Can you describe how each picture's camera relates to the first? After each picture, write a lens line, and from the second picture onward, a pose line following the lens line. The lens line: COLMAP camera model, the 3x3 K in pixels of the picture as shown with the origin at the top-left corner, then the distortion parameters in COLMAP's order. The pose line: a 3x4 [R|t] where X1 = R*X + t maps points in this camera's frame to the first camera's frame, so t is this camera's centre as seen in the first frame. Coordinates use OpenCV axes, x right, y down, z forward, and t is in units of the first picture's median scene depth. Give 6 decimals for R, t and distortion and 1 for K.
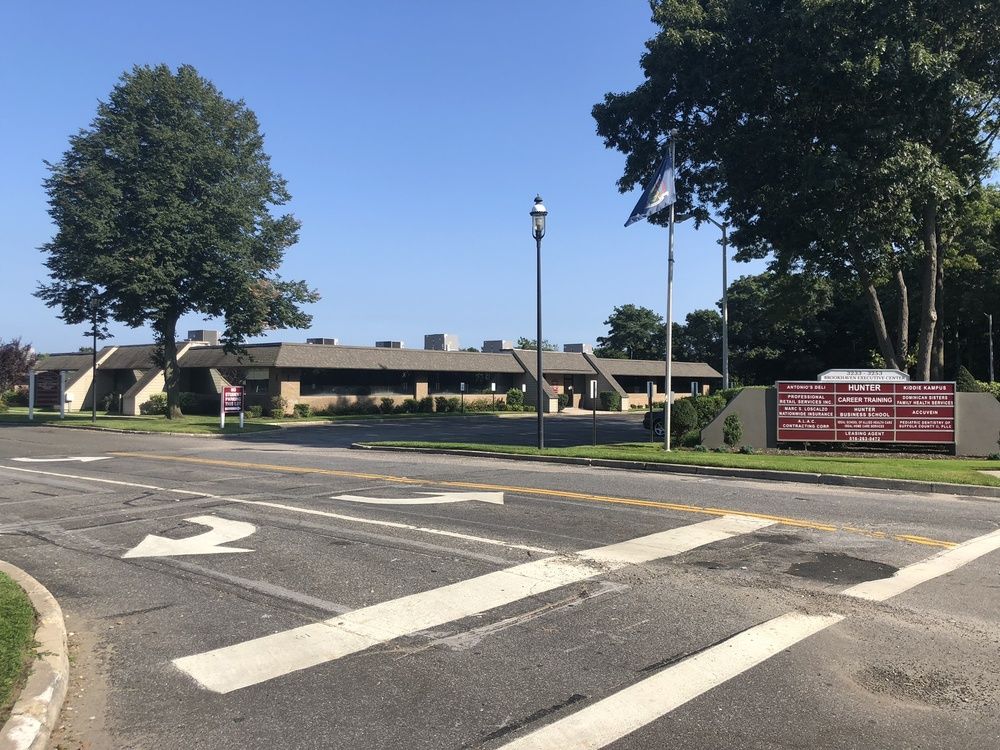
lens RADIAL K [[821.1, 0, 485.5], [0, 821.1, 373.6], [0, 0, 1]] dist [0.013050, 0.003453]
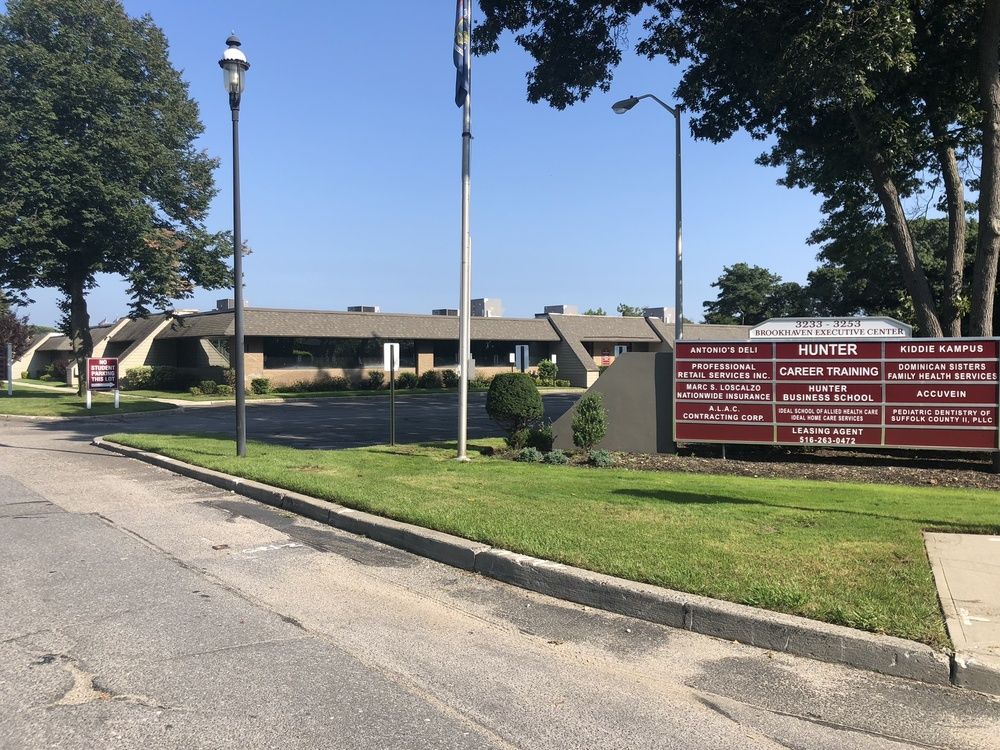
lens RADIAL K [[821.1, 0, 485.5], [0, 821.1, 373.6], [0, 0, 1]] dist [0.013050, 0.003453]
pose [[0.982872, -0.003663, -0.184255, 0.161699], [0.009740, 0.999438, 0.032085, 0.006360], [0.184034, -0.033330, 0.982355, 0.196297]]
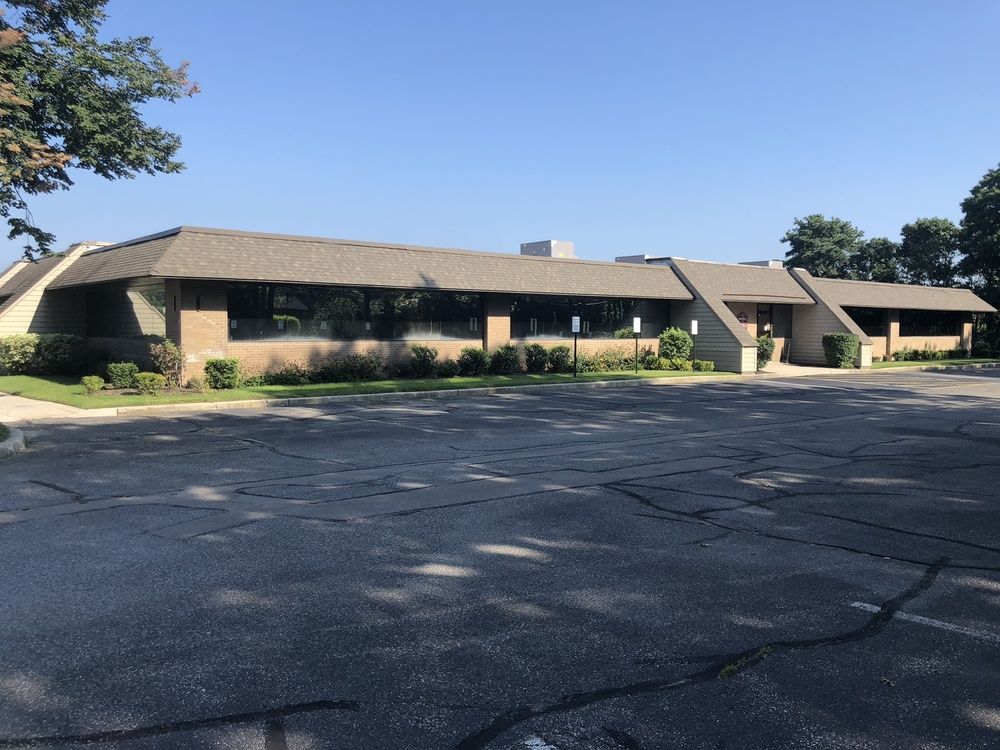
lens RADIAL K [[813.0, 0, 500.0], [0, 813.0, 375.0], [0, 0, 1]] dist [-0.001958, -0.000782]
pose [[0.990093, 0.009226, -0.140112, -0.004576], [0.001035, 0.997332, 0.072985, 0.012094], [0.140411, -0.072407, 0.987442, 0.557703]]
